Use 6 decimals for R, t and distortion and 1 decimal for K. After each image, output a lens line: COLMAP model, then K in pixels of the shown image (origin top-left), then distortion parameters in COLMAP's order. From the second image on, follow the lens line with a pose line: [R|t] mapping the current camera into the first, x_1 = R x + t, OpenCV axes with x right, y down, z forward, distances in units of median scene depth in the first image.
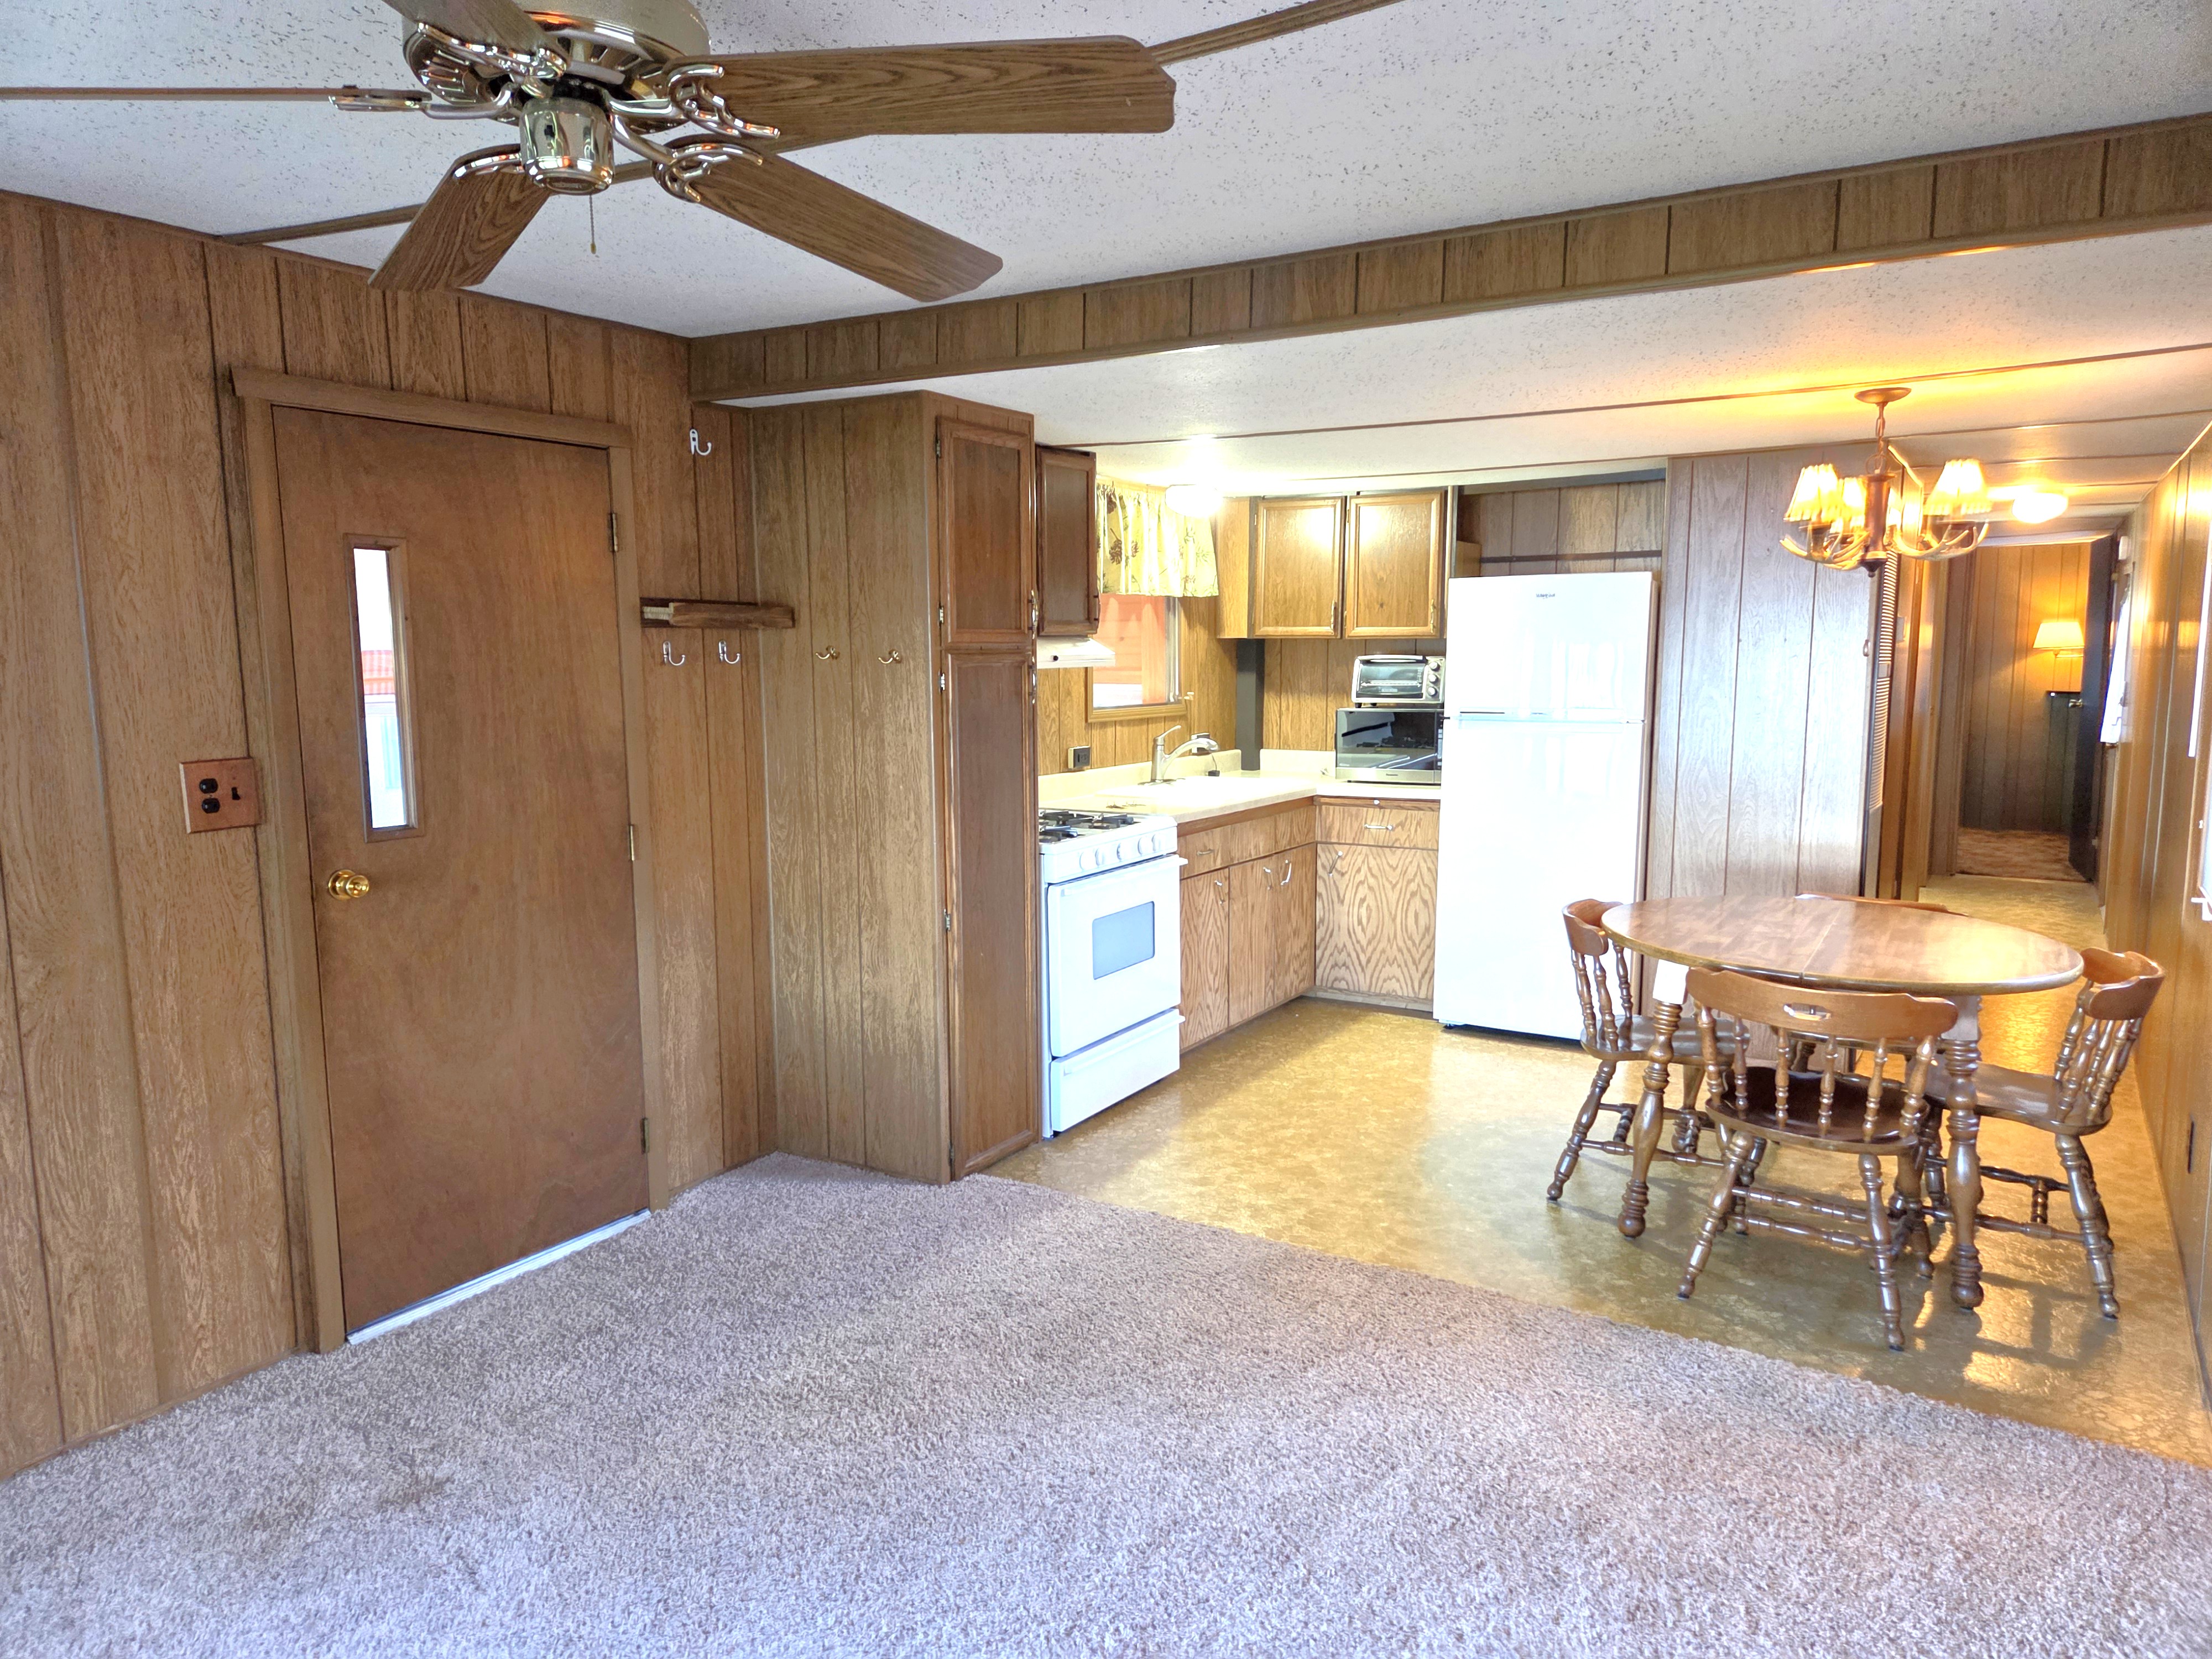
lens RADIAL K [[1489.9, 0, 1089.7], [0, 1489.9, 835.5], [0, 0, 1]] dist [0.062180, -0.037673]
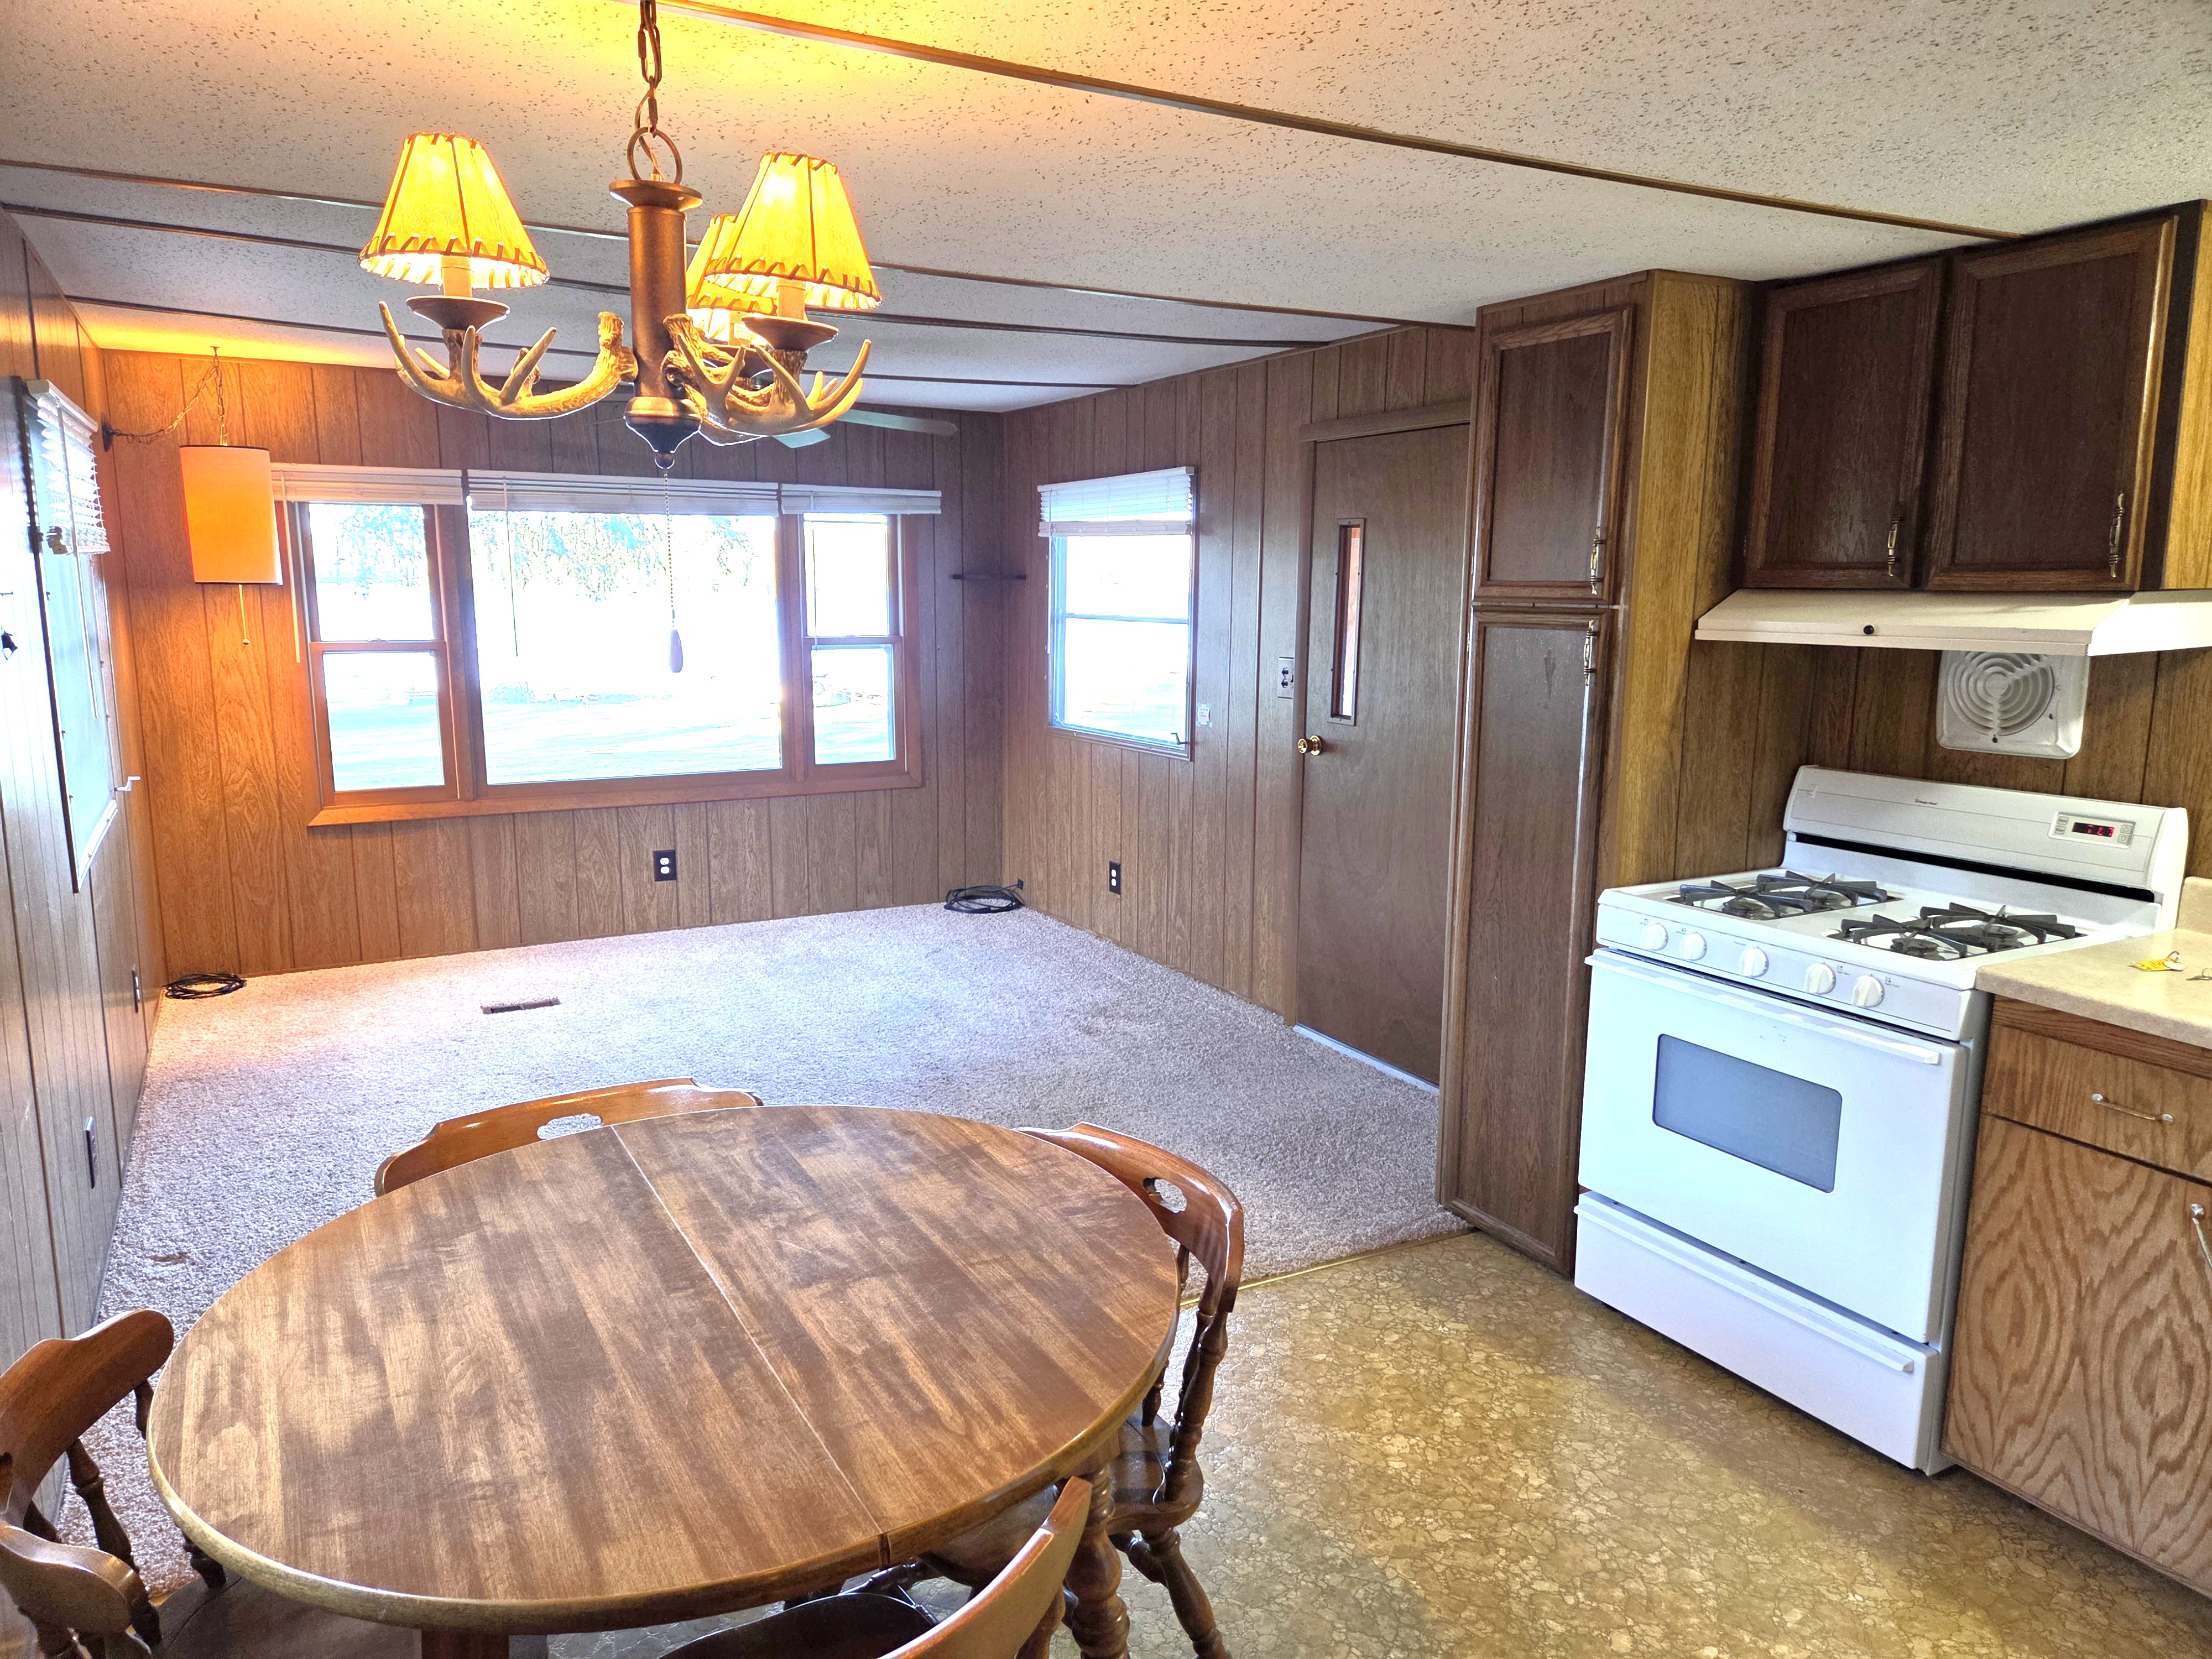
lens RADIAL K [[1489.9, 0, 1105.5], [0, 1489.9, 834.6], [0, 0, 1]] dist [0.062180, -0.037673]
pose [[-0.492419, 0.149608, -0.857404, 0.504531], [-0.117823, 0.964589, 0.235978, -0.114980], [0.862347, 0.217222, -0.457354, 0.810492]]
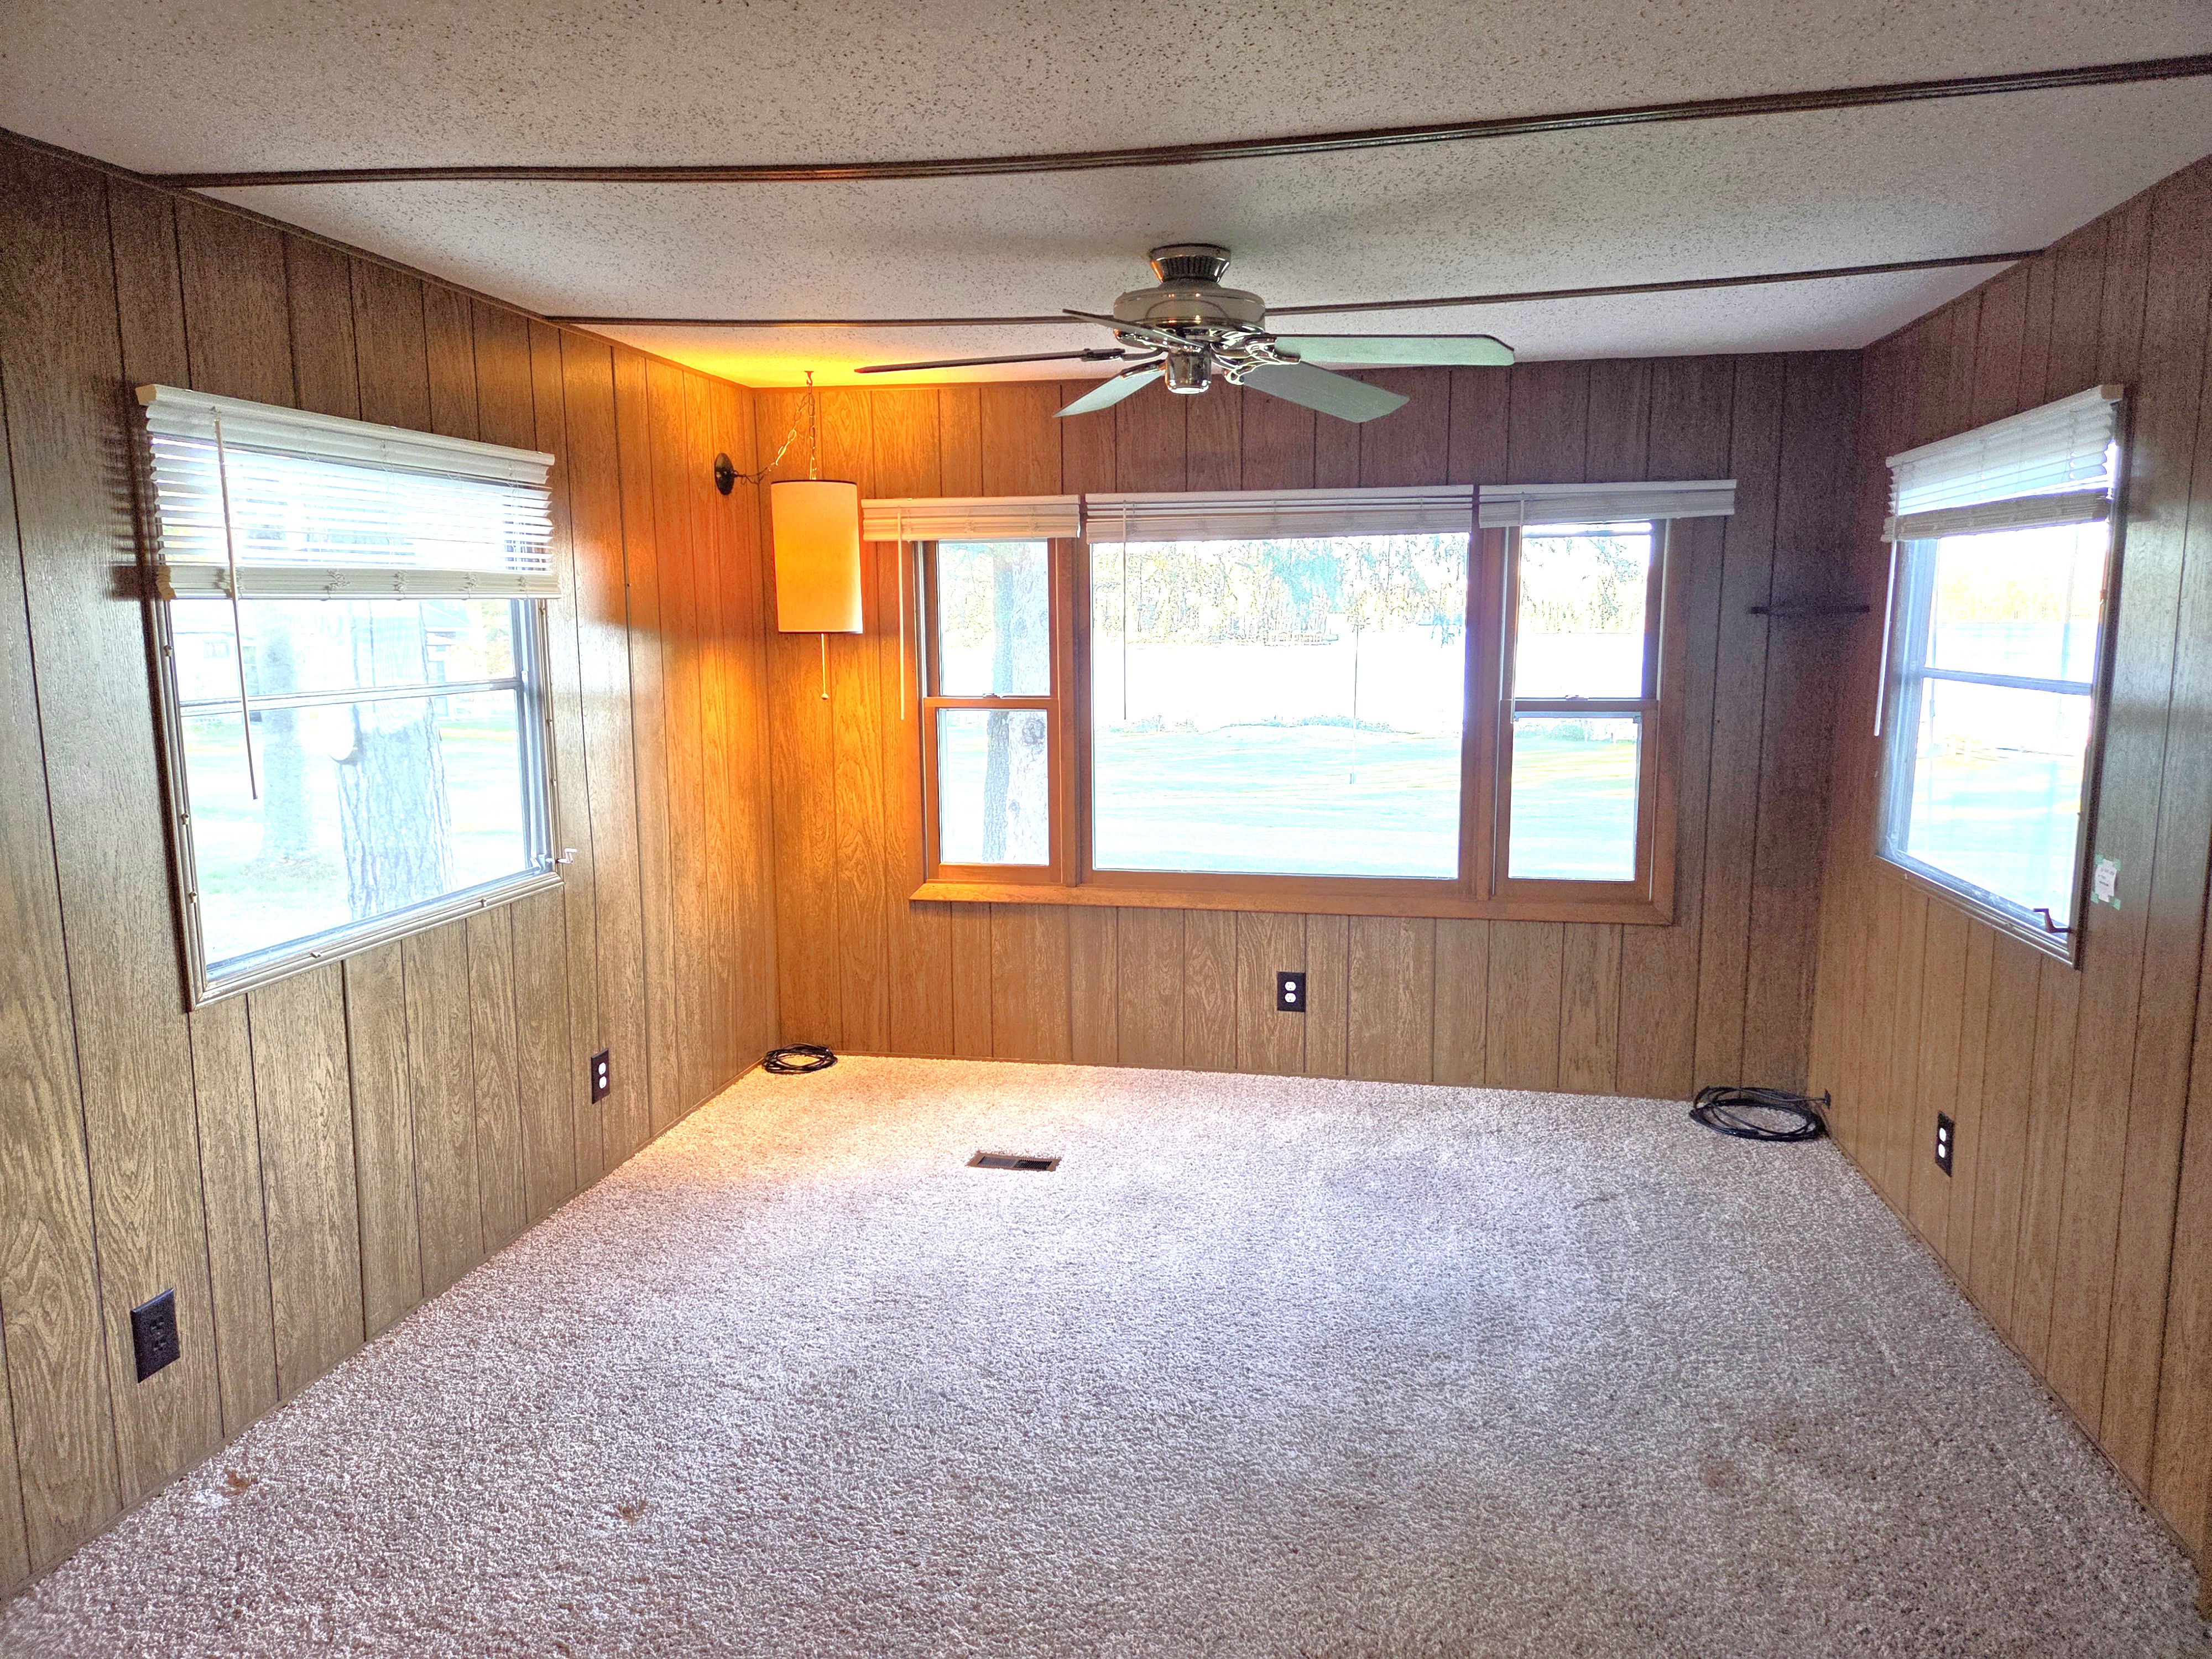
lens RADIAL K [[1489.9, 0, 1099.3], [0, 1489.9, 829.0], [0, 0, 1]] dist [0.062180, -0.037673]
pose [[-0.934285, 0.060752, -0.351314, 0.125630], [-0.037109, 0.963453, 0.265296, -0.103721], [0.354592, 0.260899, -0.897884, 0.729463]]
